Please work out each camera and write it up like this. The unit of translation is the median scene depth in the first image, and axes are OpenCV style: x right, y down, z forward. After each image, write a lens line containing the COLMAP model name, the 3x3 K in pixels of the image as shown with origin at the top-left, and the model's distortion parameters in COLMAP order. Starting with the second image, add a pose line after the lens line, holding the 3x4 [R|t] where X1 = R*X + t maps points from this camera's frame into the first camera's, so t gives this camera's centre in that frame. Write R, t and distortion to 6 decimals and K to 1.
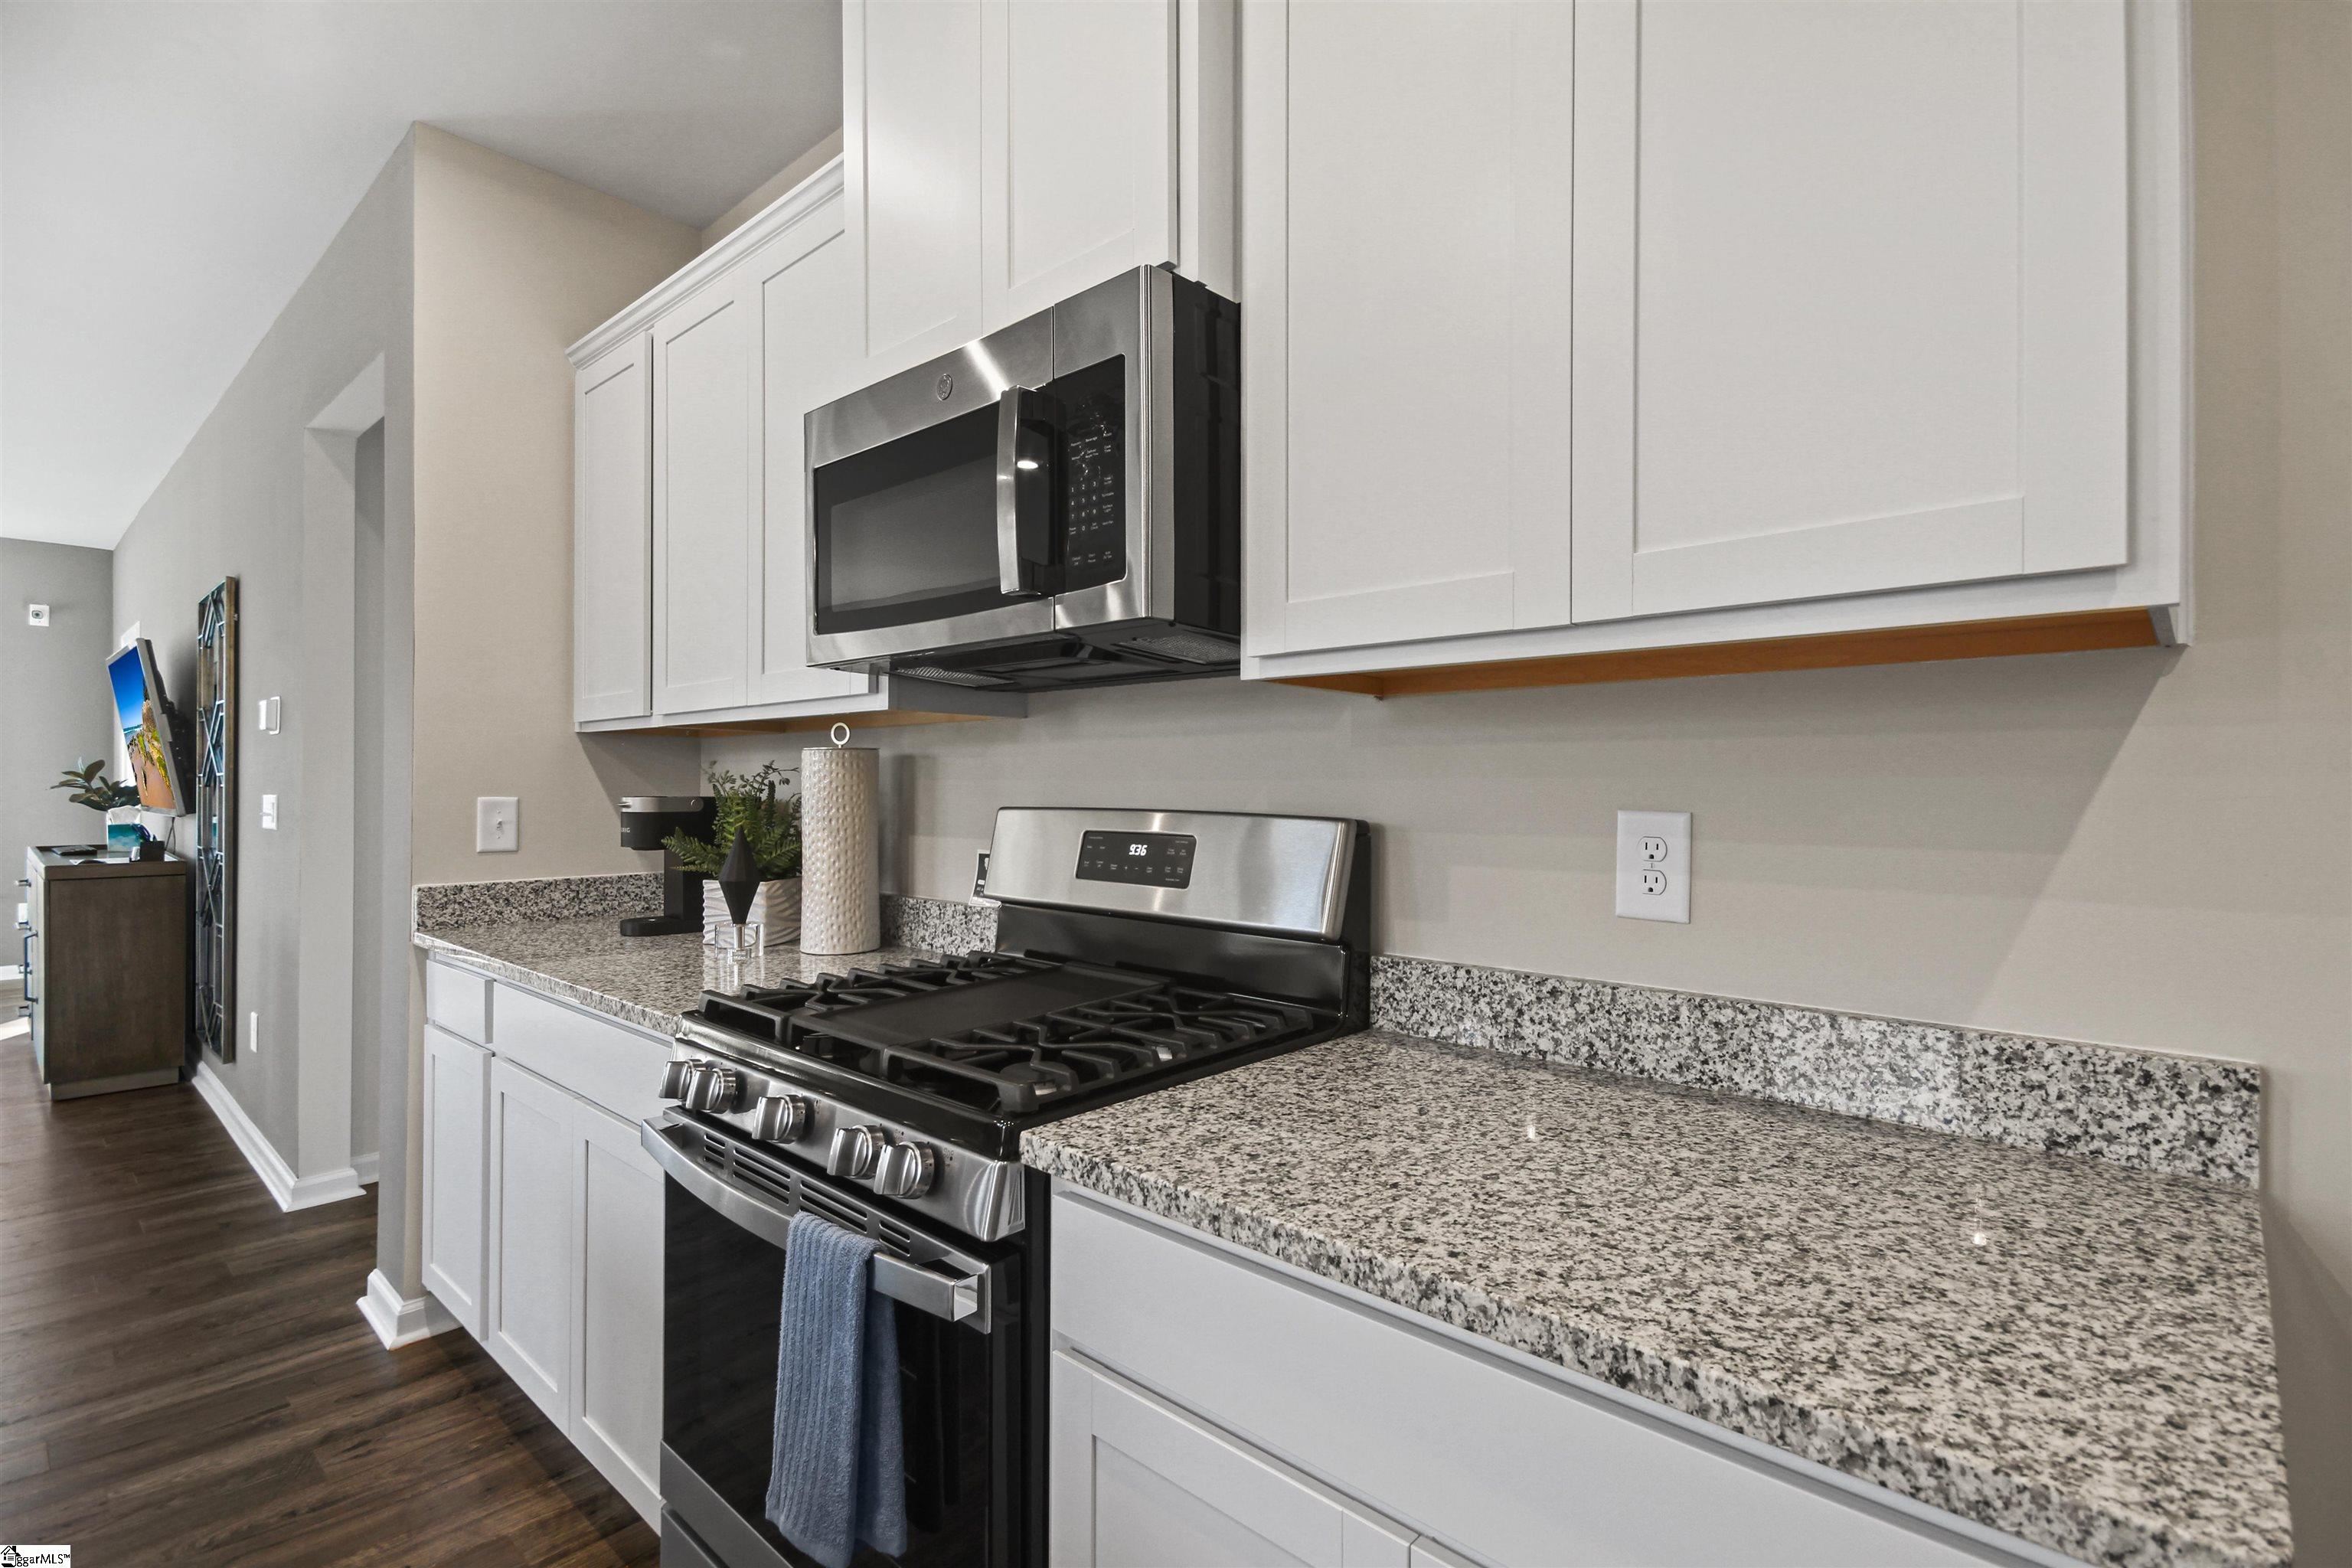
lens RADIAL K [[1112.5, 0, 1188.0], [0, 1112.5, 780.8], [0, 0, 1]] dist [0.000251, -0.000675]
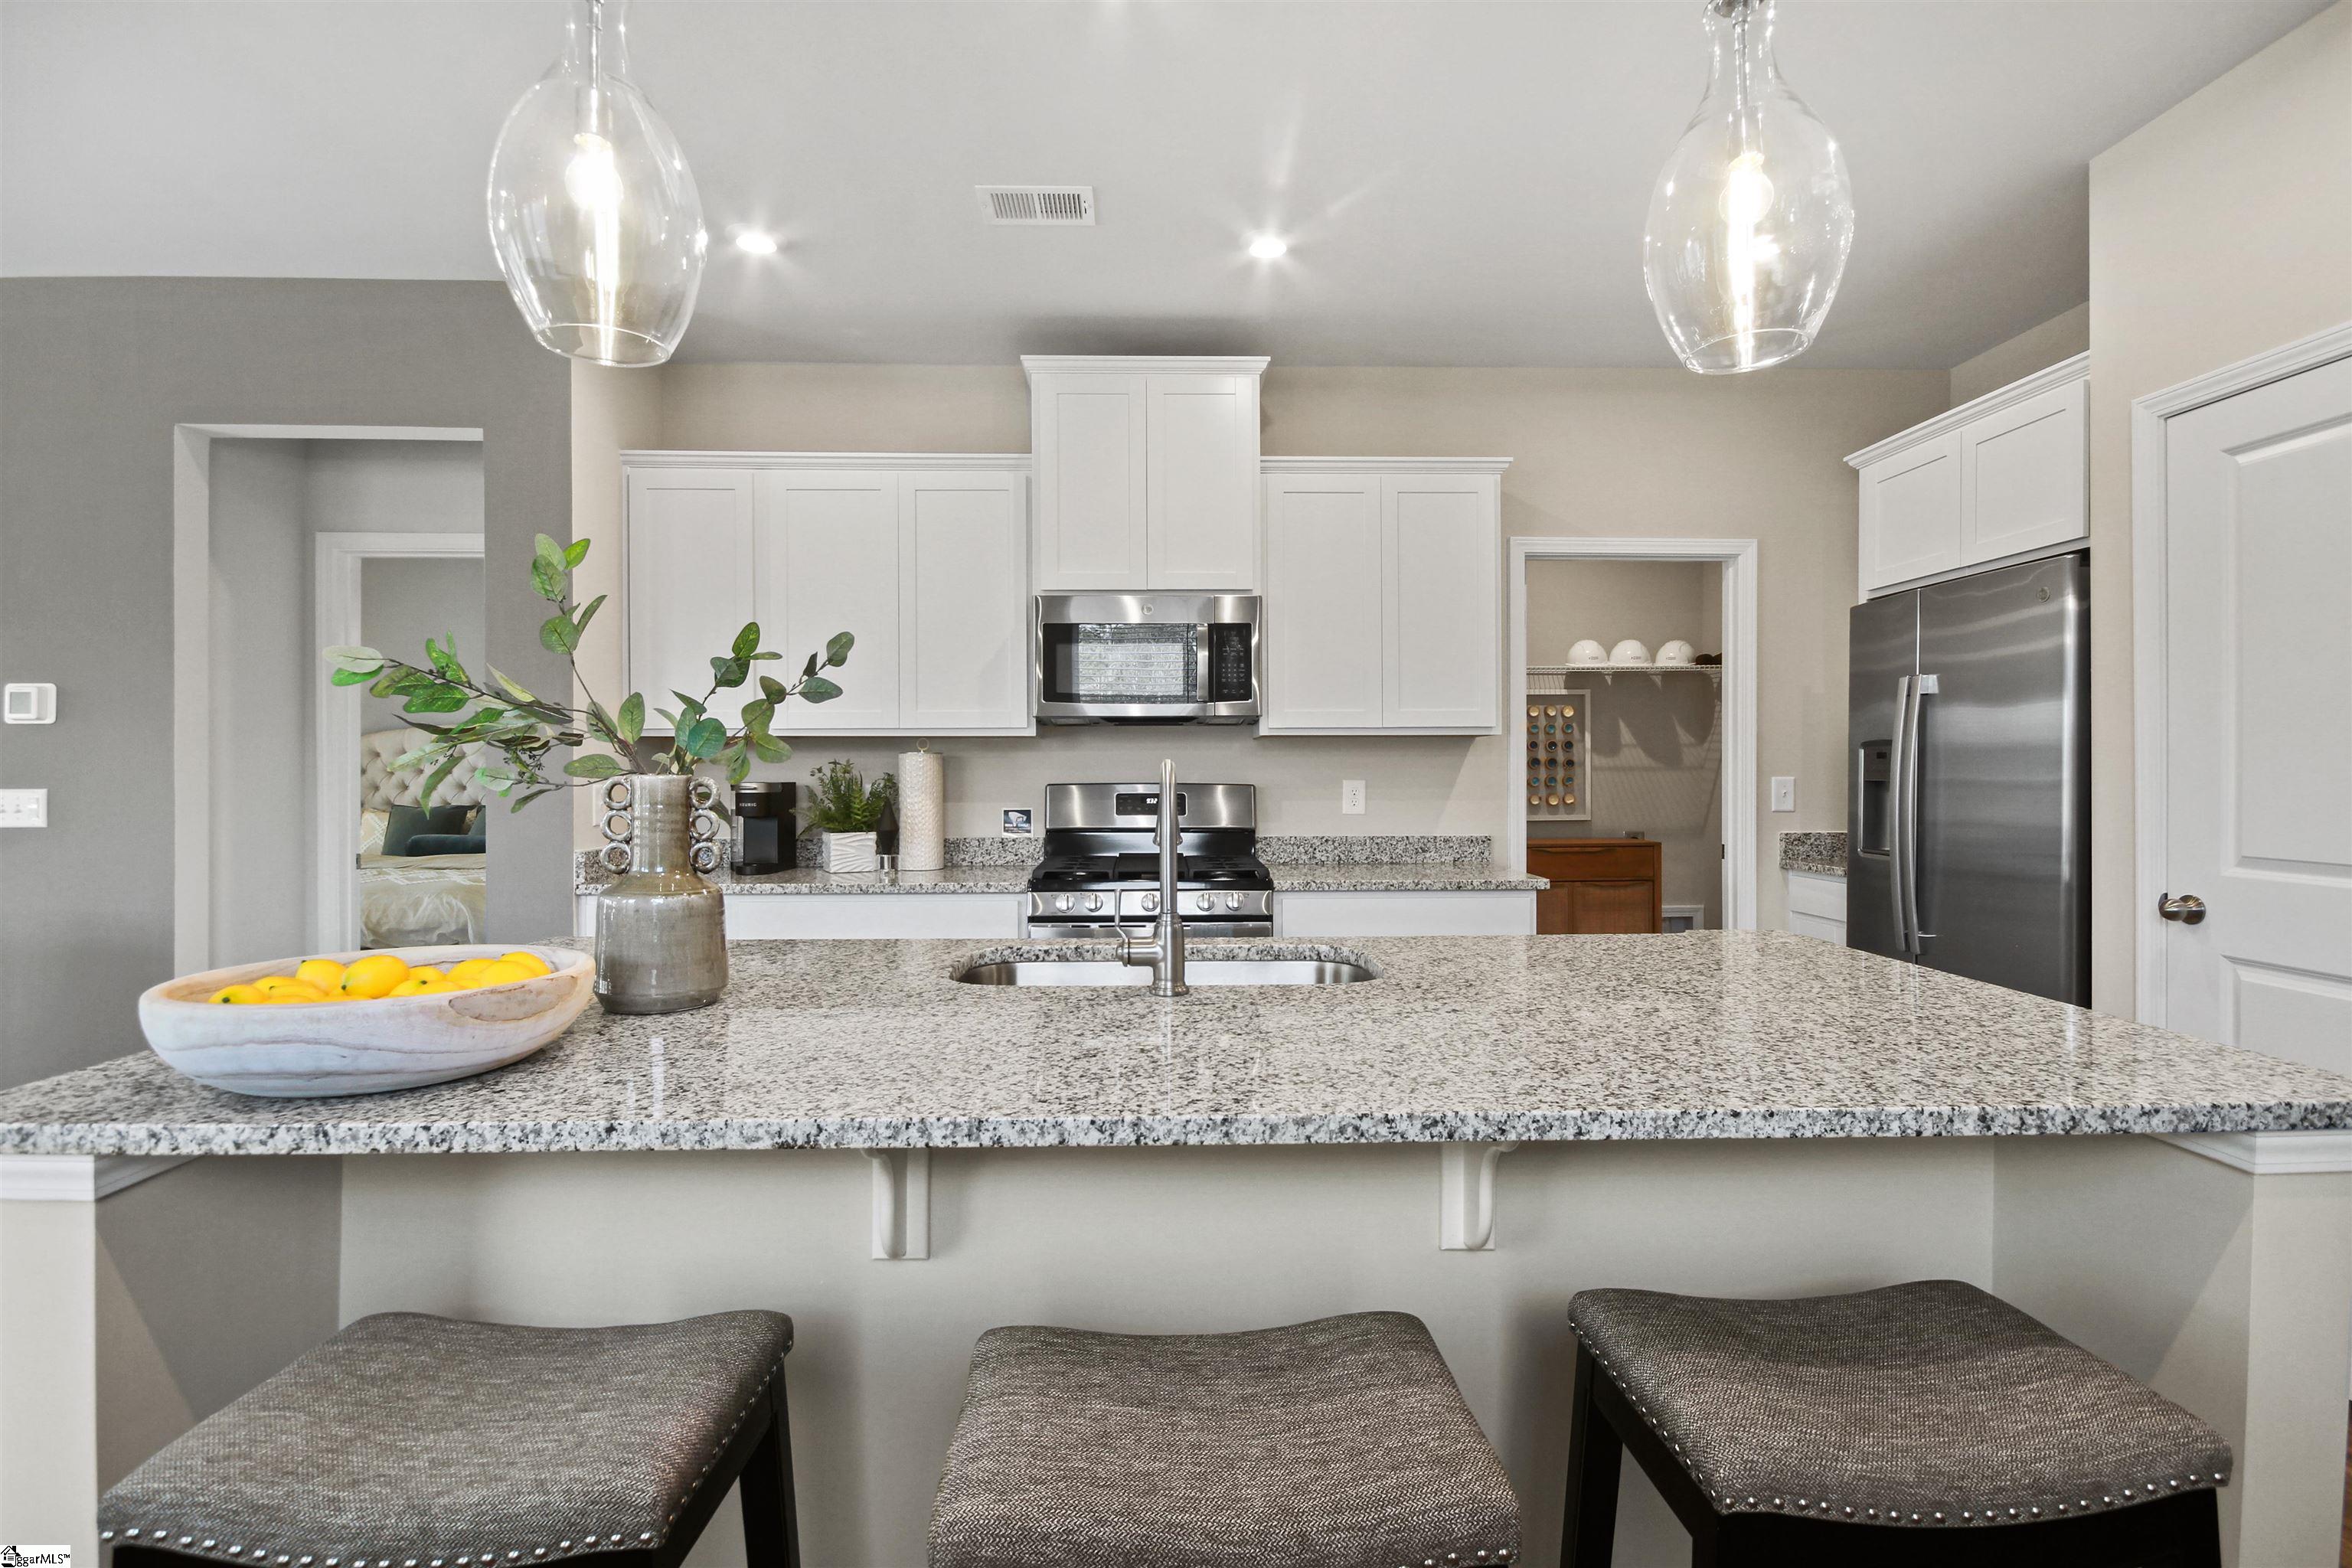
lens RADIAL K [[1112.5, 0, 1188.0], [0, 1112.5, 780.8], [0, 0, 1]] dist [0.000251, -0.000675]
pose [[0.713354, -0.006690, 0.700772, -1.968222], [0.001562, 0.999967, 0.007956, 0.002255], [-0.700803, -0.004581, 0.713341, -0.862953]]
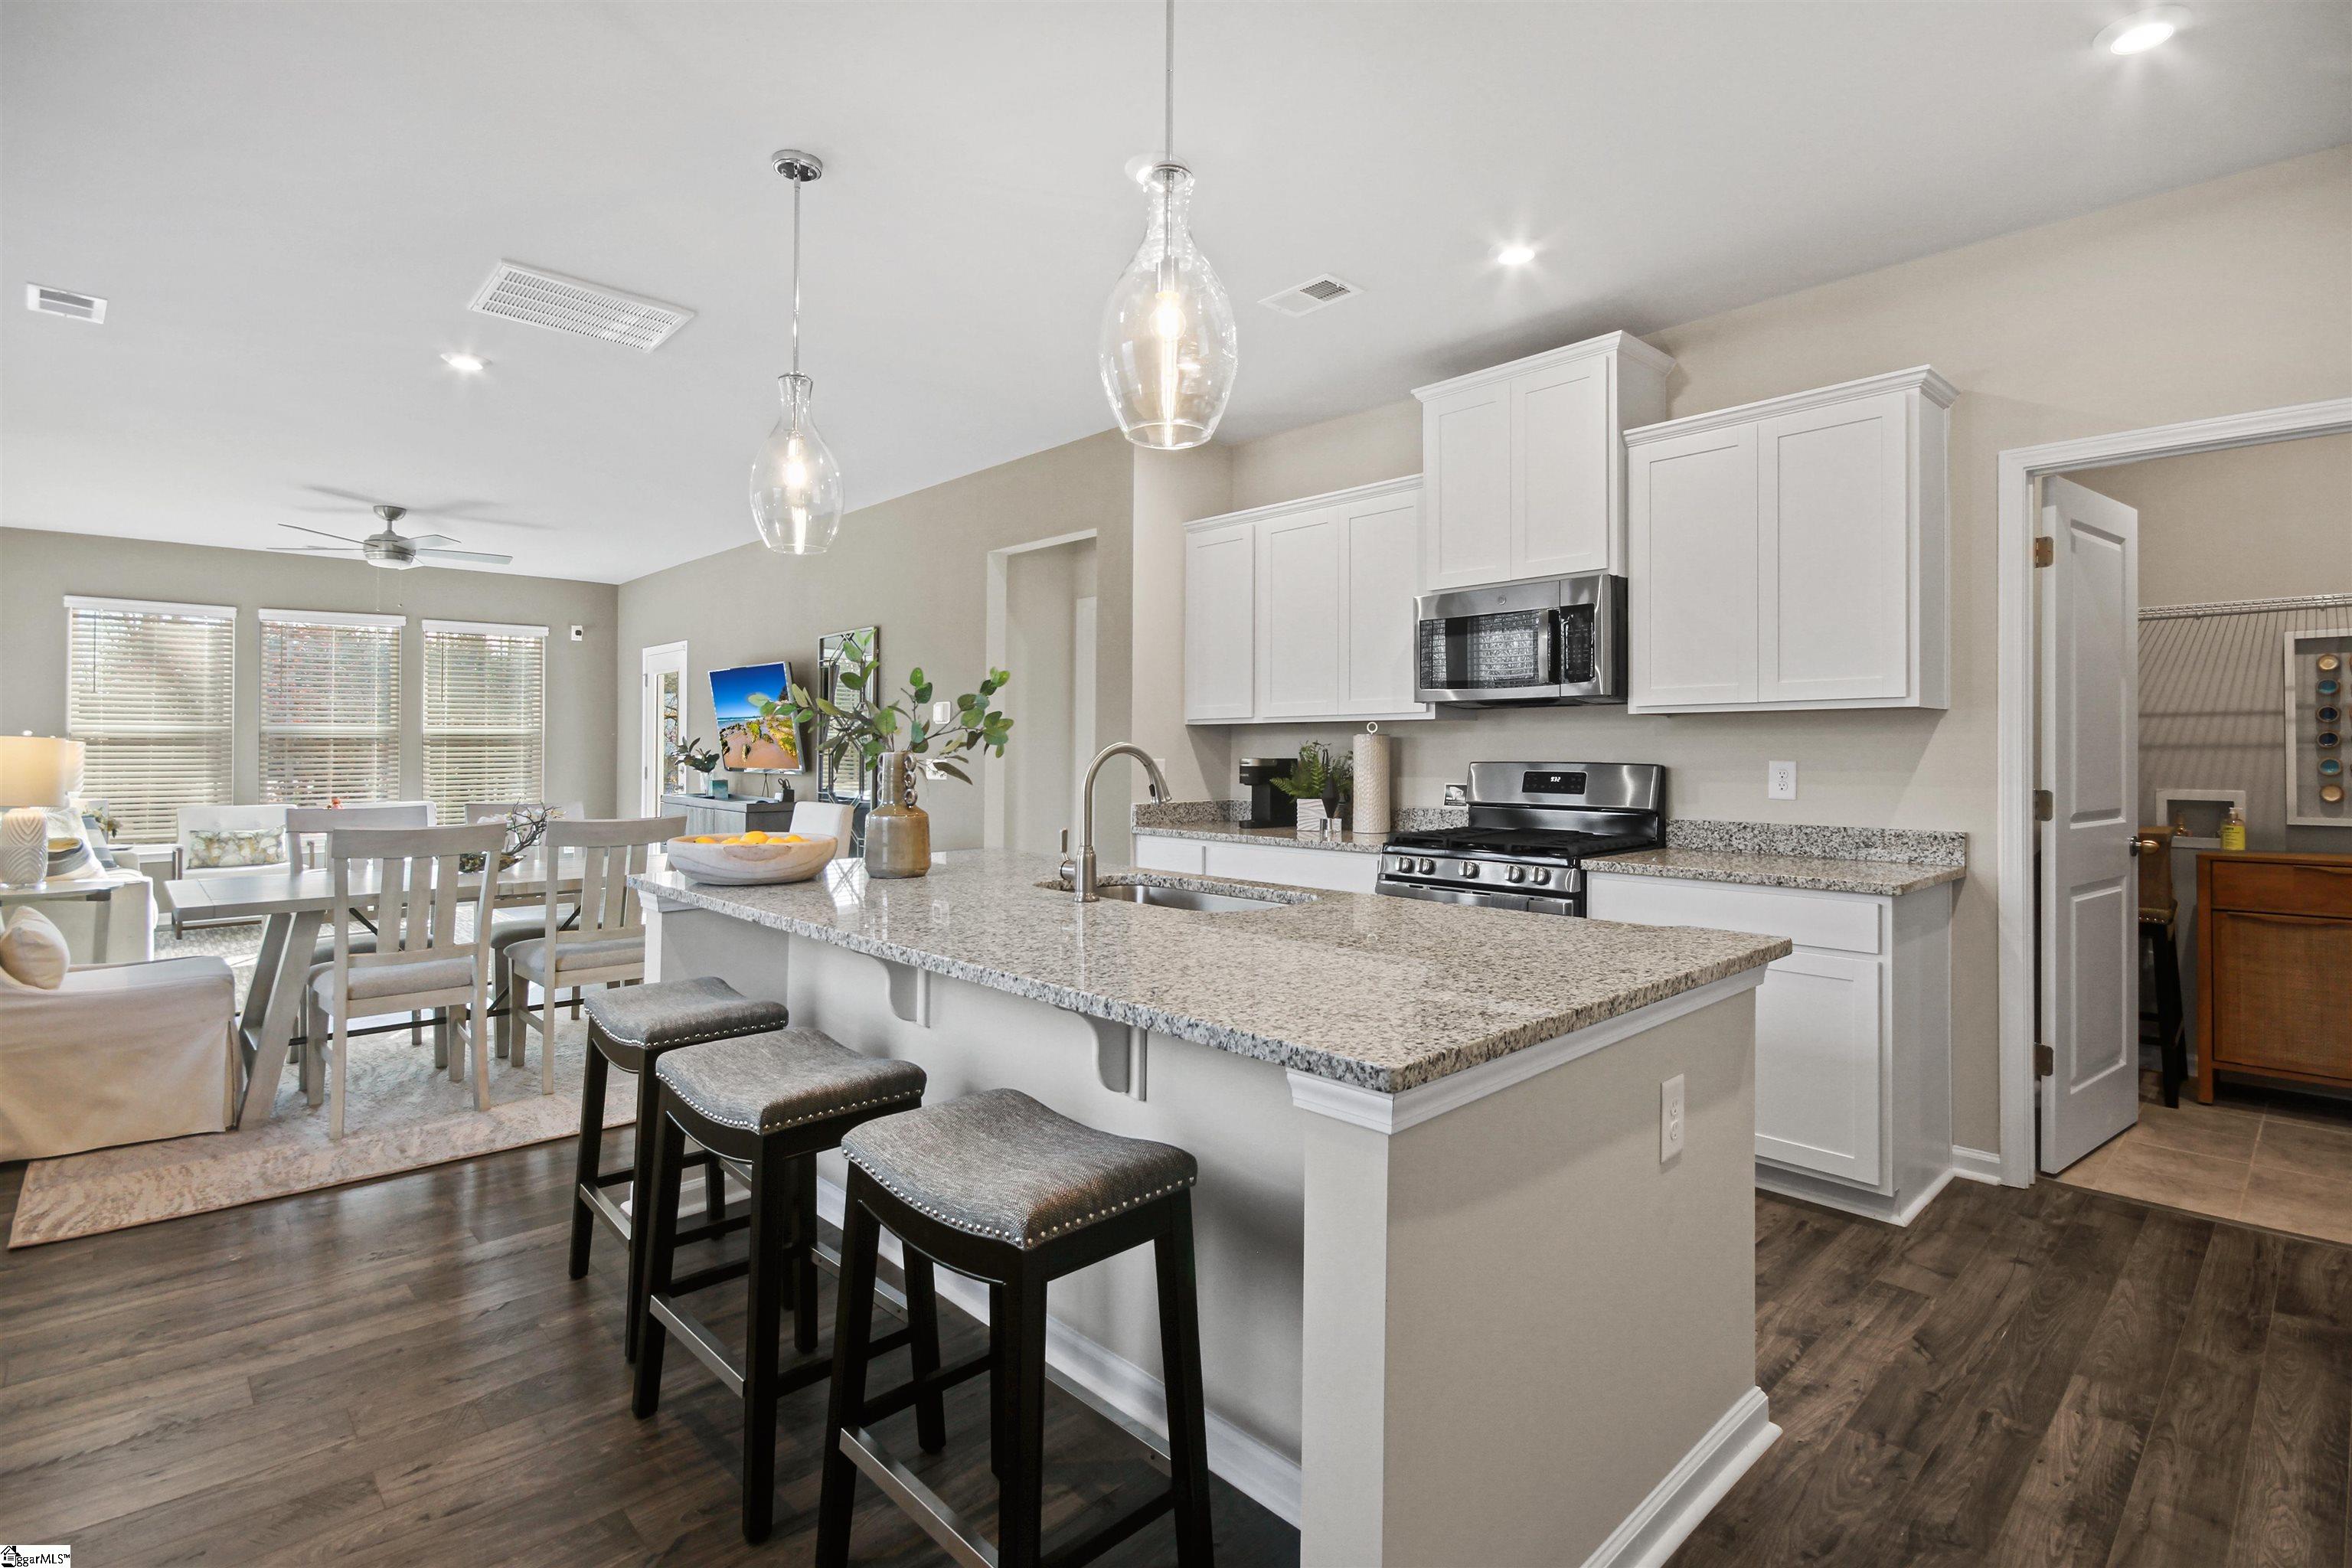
lens RADIAL K [[1132.2, 0, 1171.1], [0, 1132.2, 752.7], [0, 0, 1]] dist [-0.000555, -0.000148]
pose [[0.997047, 0.000068, -0.076791, -0.832368], [0.000097, 0.999998, 0.002153, -0.000360], [0.076791, -0.002154, 0.997045, -1.817896]]
